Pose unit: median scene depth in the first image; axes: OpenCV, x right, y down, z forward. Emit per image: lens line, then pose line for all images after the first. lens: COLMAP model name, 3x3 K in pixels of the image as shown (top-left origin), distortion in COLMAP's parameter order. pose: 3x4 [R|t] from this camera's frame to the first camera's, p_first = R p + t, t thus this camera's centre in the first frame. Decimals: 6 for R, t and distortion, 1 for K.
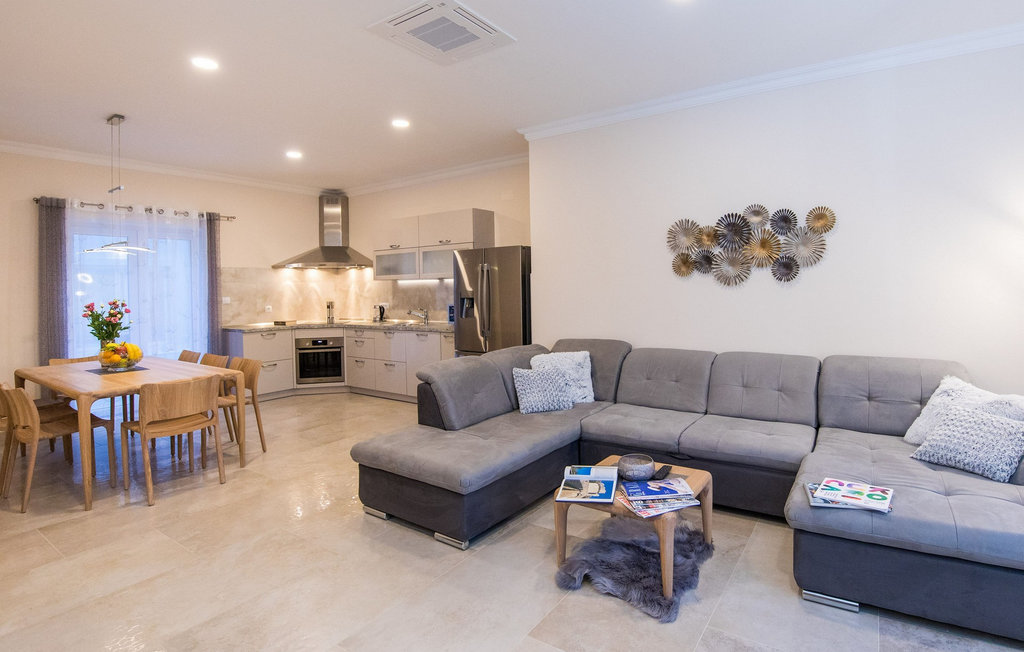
lens RADIAL K [[509.1, 0, 573.0], [0, 509.1, 289.6], [0, 0, 1]] dist [-0.033287, -0.000976]
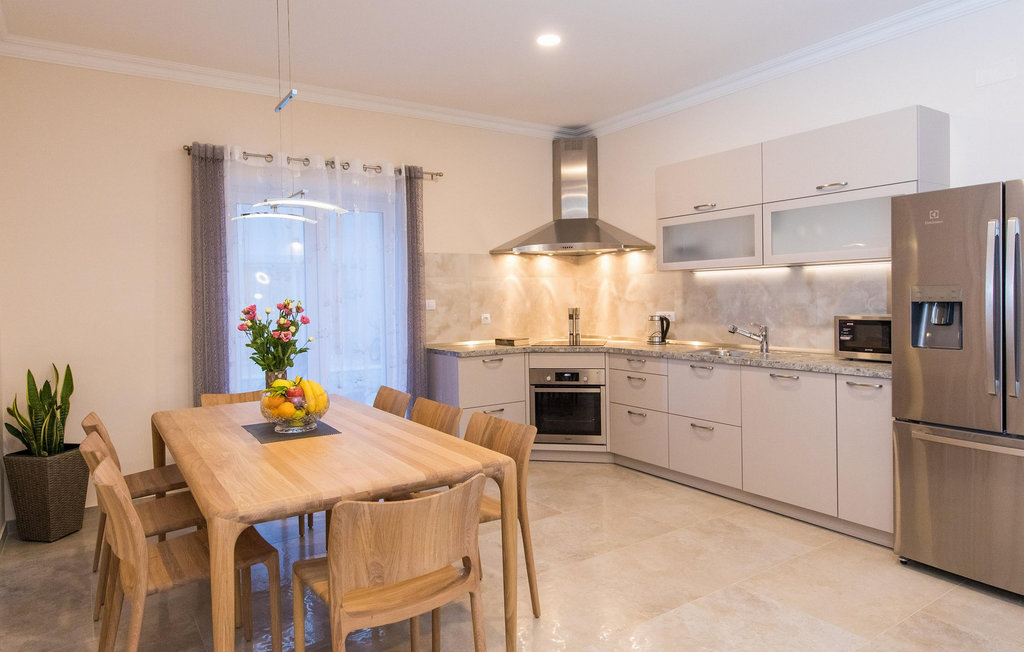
lens RADIAL K [[642.8, 0, 508.7], [0, 642.8, 308.4], [0, 0, 1]] dist [0.005110, -0.001707]
pose [[0.911957, 0.010589, -0.410150, -0.267552], [-0.002730, 0.999801, 0.019741, 0.009922], [0.410277, -0.016883, 0.911805, 0.294724]]
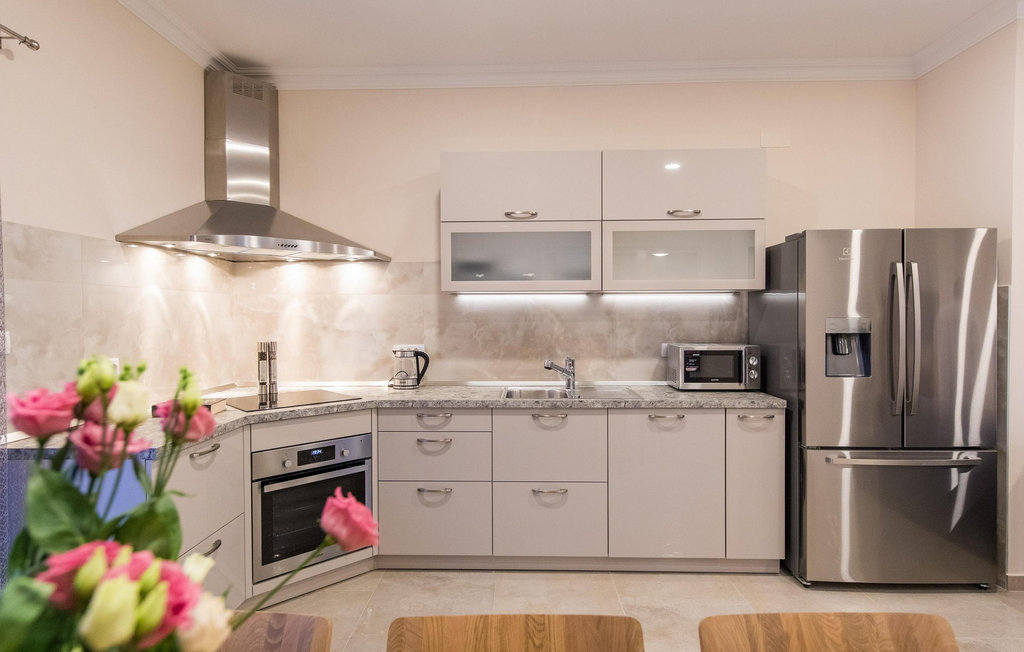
lens RADIAL K [[560.7, 0, 512.4], [0, 560.7, 324.4], [0, 0, 1]] dist [0.008108, -0.000552]
pose [[0.854923, 0.008534, 0.518684, -0.625152], [-0.009225, 0.999957, -0.001247, 0.009601], [-0.518672, -0.003719, 0.854965, 0.608975]]
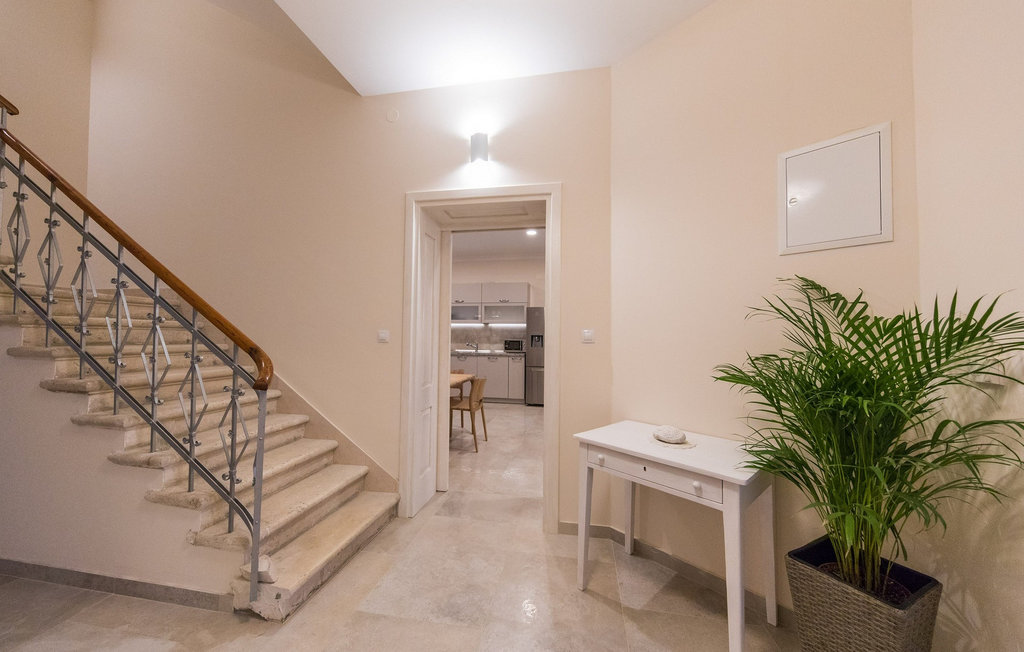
lens RADIAL K [[380.0, 0, 512.5], [0, 380.0, 324.6], [0, 0, 1]] dist [0.000045, 0.000000]
pose [[0.936918, 0.032838, 0.348002, -0.619613], [-0.022889, 0.999204, -0.032663, 0.019121], [-0.348798, 0.022637, 0.936924, -0.145303]]
